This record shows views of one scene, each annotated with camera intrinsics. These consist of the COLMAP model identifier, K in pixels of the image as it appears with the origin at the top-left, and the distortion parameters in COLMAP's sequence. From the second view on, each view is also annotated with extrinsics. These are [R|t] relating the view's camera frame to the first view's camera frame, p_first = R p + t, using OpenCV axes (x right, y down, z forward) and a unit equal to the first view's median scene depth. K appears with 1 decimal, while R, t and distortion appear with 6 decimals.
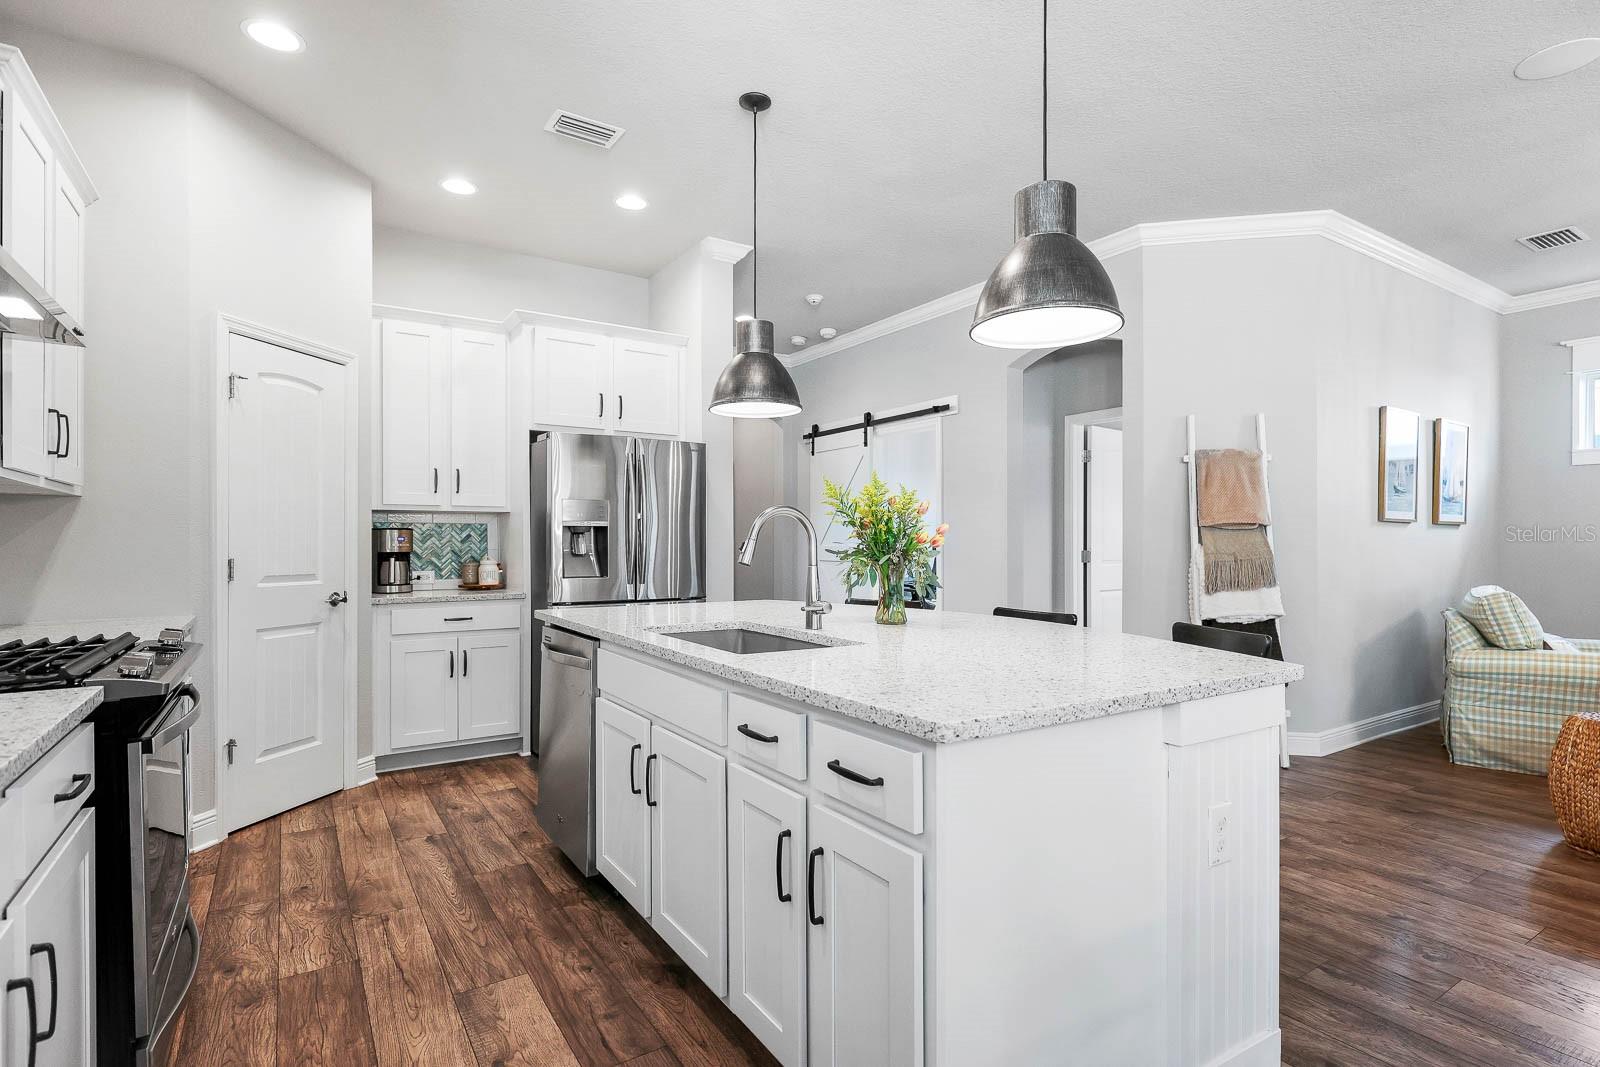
lens RADIAL K [[791.9, 0, 804.9], [0, 791.9, 542.9], [0, 0, 1]] dist [0.005013, -0.000317]
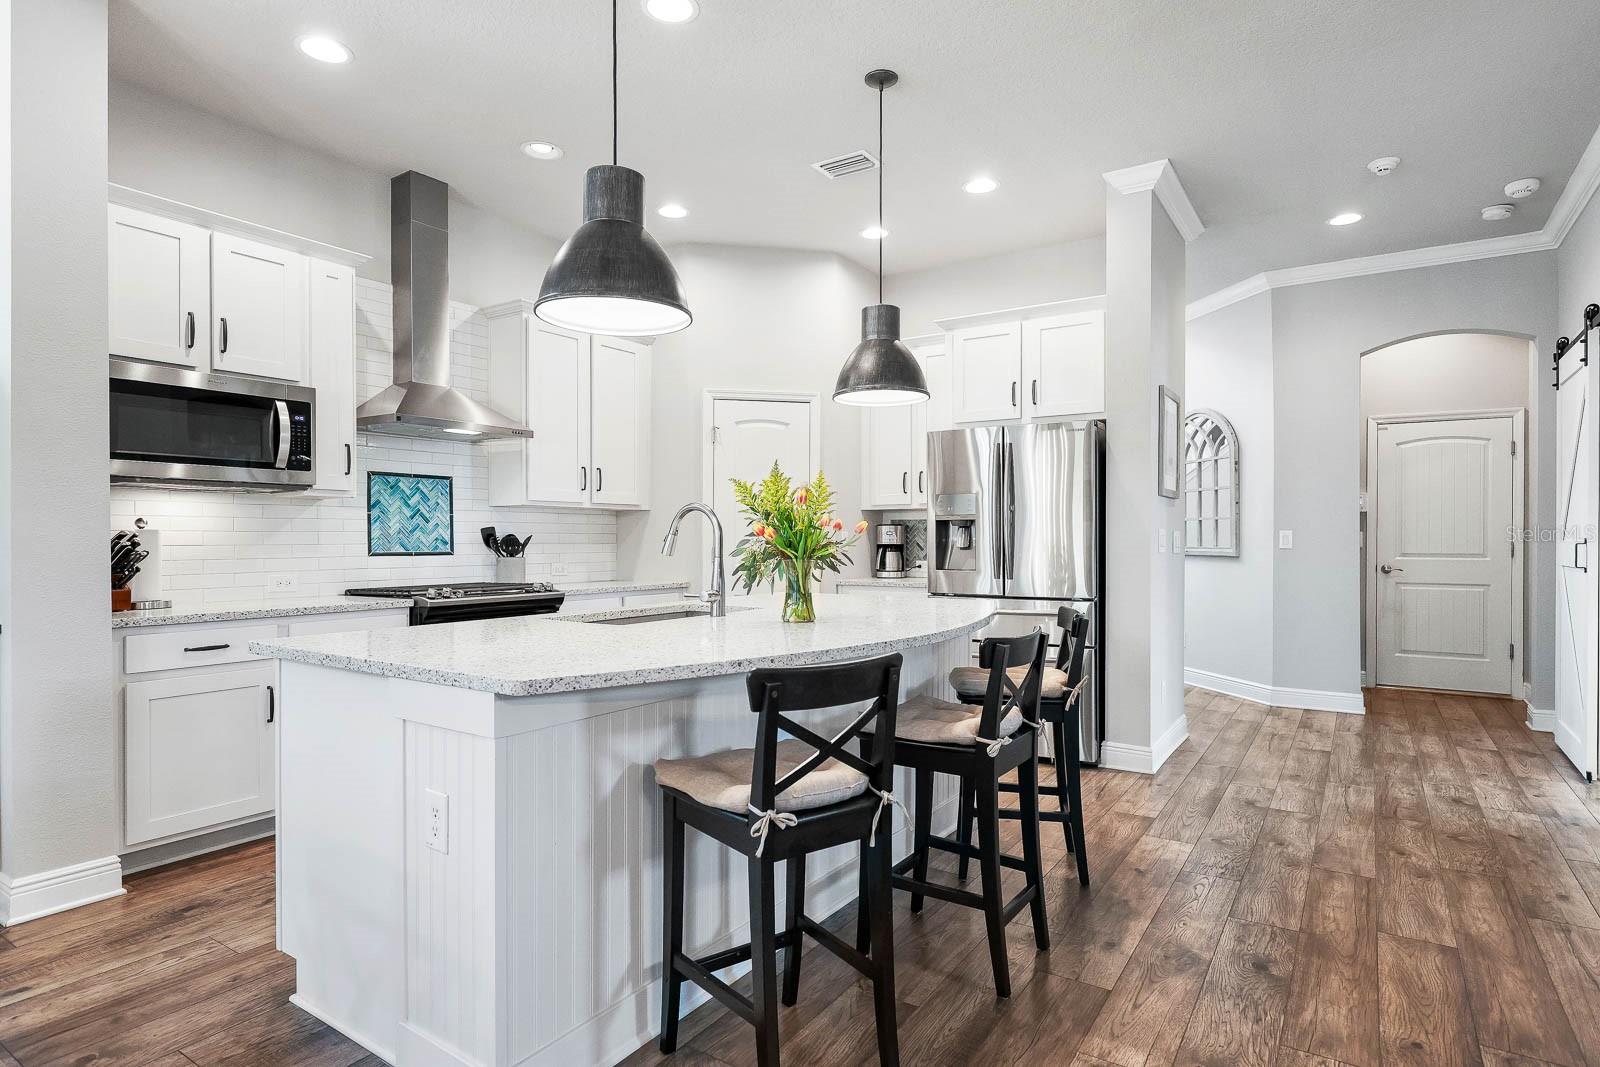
lens RADIAL K [[836.3, 0, 798.2], [0, 836.3, 543.0], [0, 0, 1]] dist [-0.029472, -0.000421]
pose [[0.391577, 0.002280, -0.920143, 0.611229], [0.000157, 0.999997, 0.002545, 0.006133], [0.920146, -0.001141, 0.391575, 0.380644]]
